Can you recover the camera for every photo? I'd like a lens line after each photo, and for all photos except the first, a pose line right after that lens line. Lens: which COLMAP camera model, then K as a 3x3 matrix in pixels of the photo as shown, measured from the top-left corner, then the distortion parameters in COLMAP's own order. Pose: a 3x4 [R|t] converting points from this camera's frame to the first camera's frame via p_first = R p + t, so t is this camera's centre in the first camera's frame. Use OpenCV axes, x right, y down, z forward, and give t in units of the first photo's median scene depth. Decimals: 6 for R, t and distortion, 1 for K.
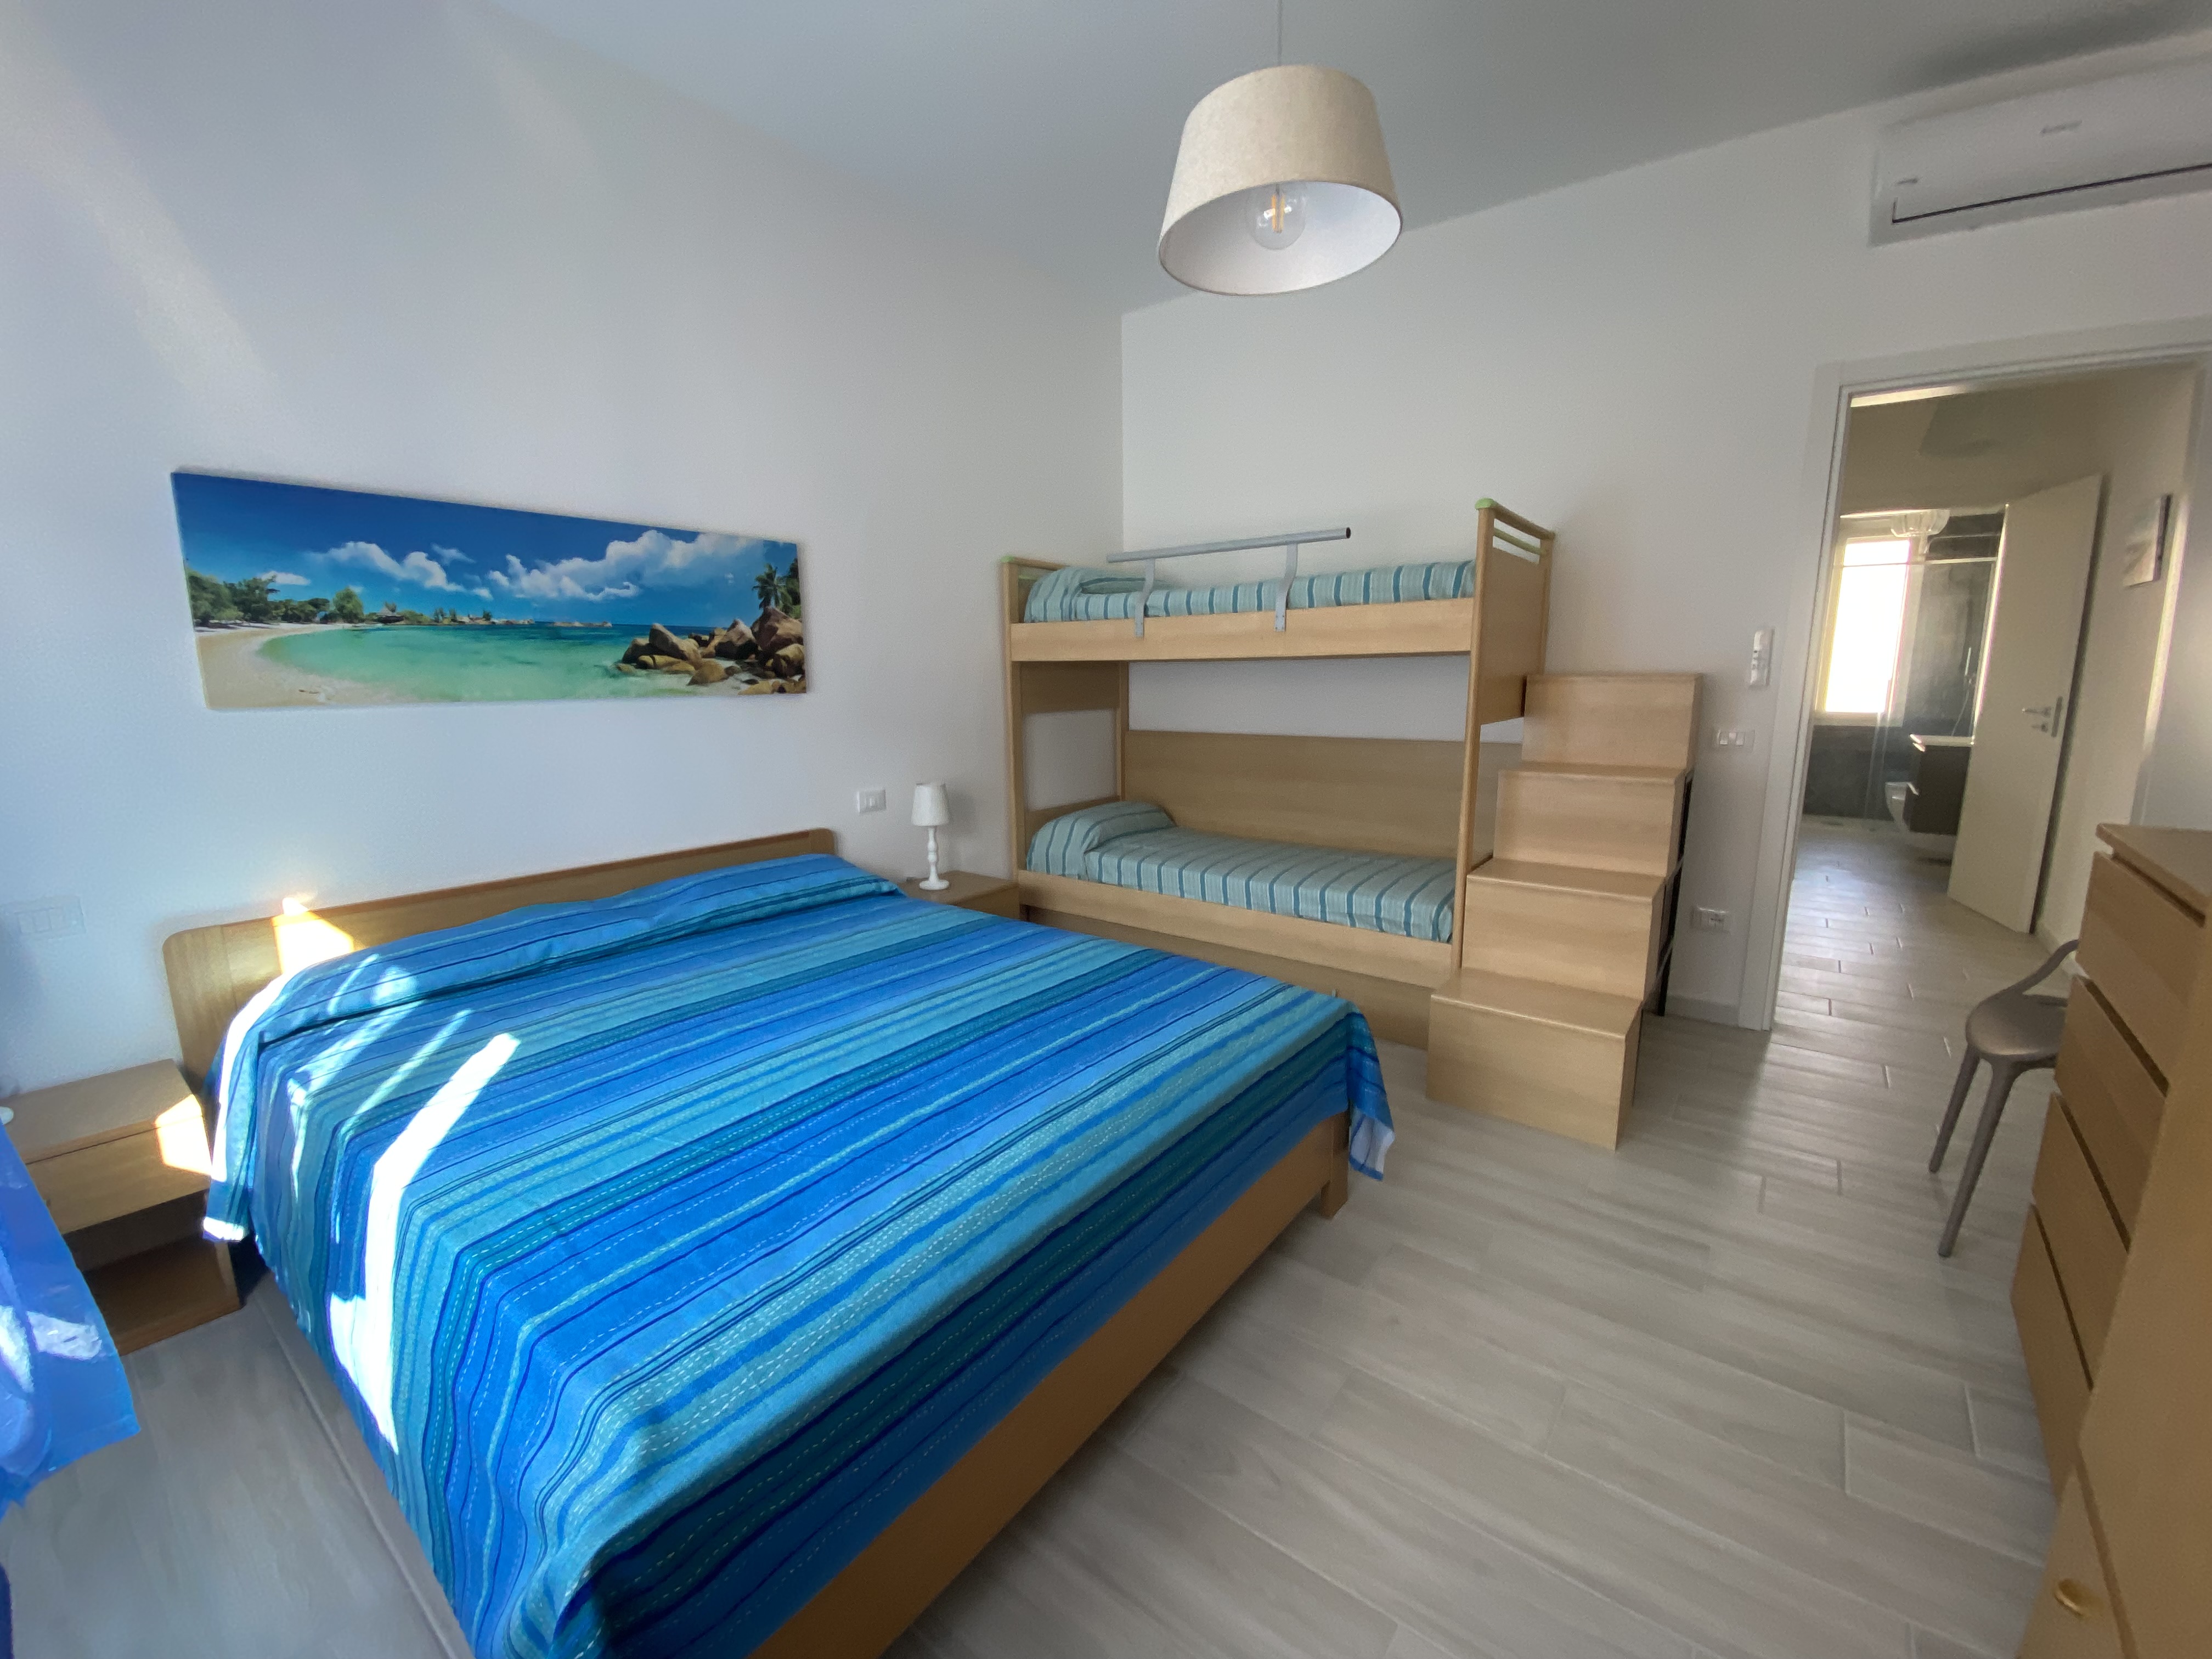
lens RADIAL K [[894.6, 0, 1108.9], [0, 894.6, 821.1], [0, 0, 1]] dist [-0.000148, -0.009587]
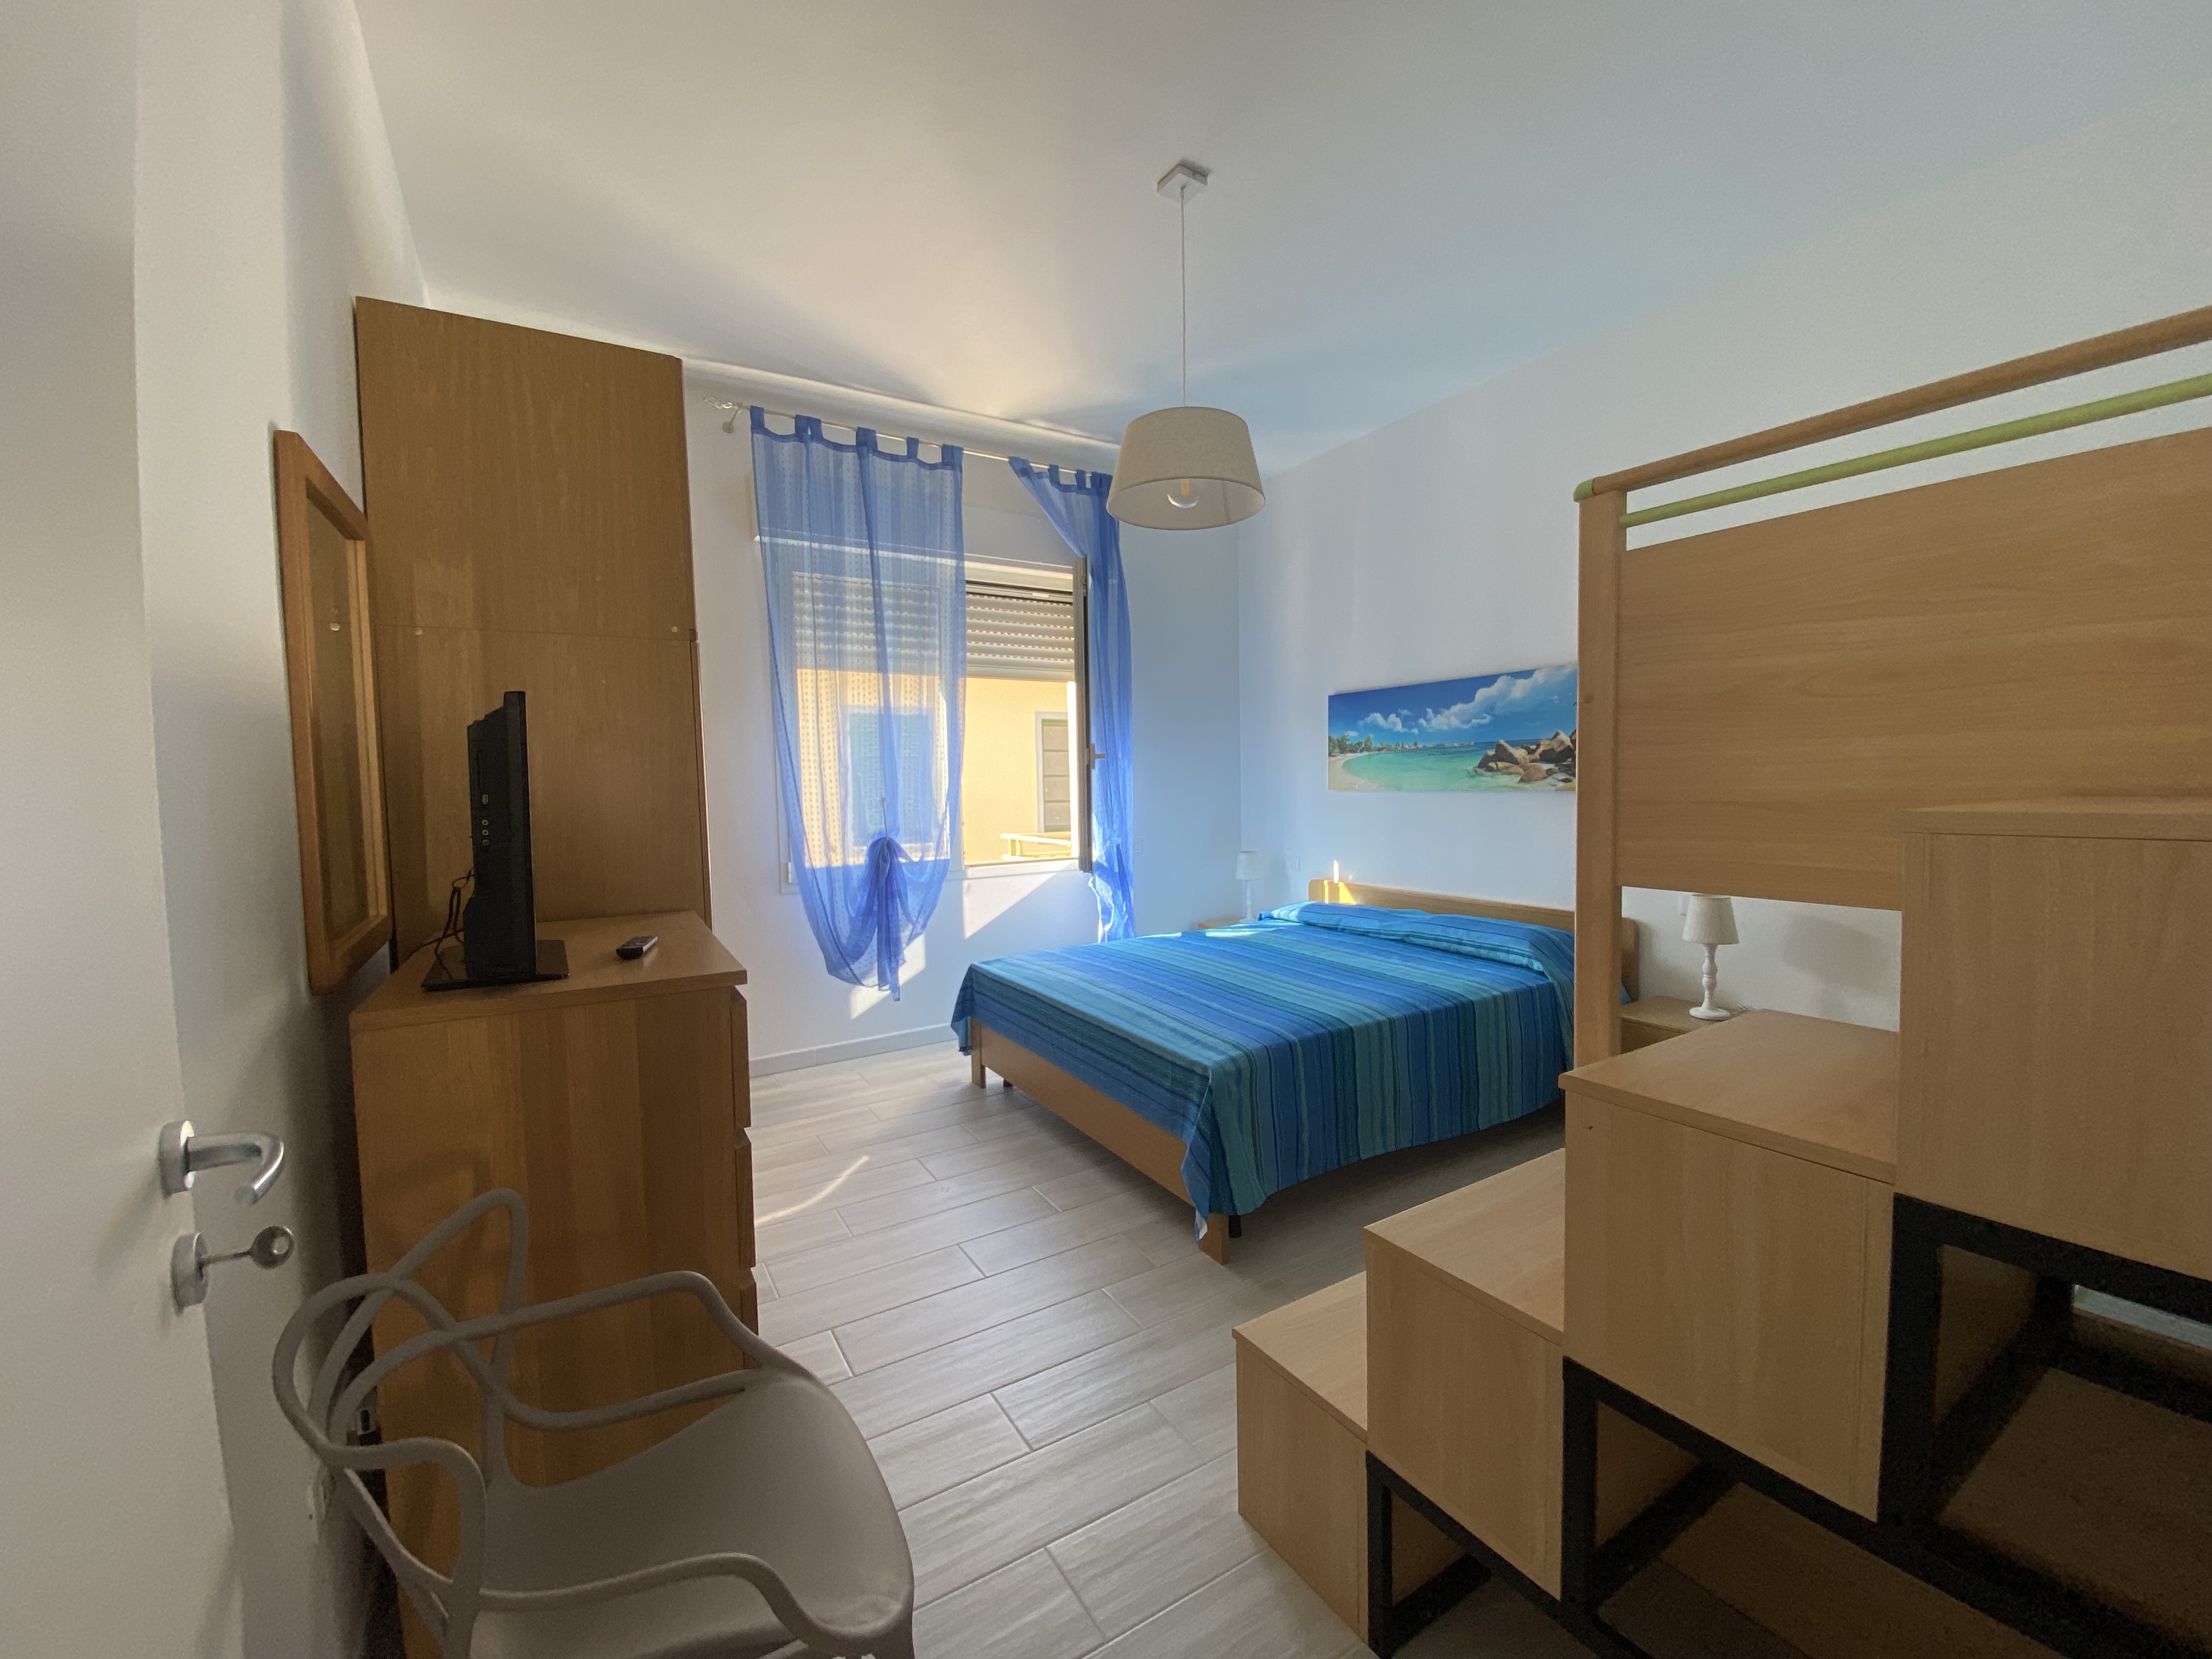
lens RADIAL K [[894.6, 0, 1108.9], [0, 894.6, 821.1], [0, 0, 1]] dist [-0.000148, -0.009587]
pose [[-0.366519, 0.056655, -0.928684, 1.084429], [-0.130455, 0.985155, 0.111586, -0.176711], [0.921220, 0.162050, -0.353687, 0.981096]]
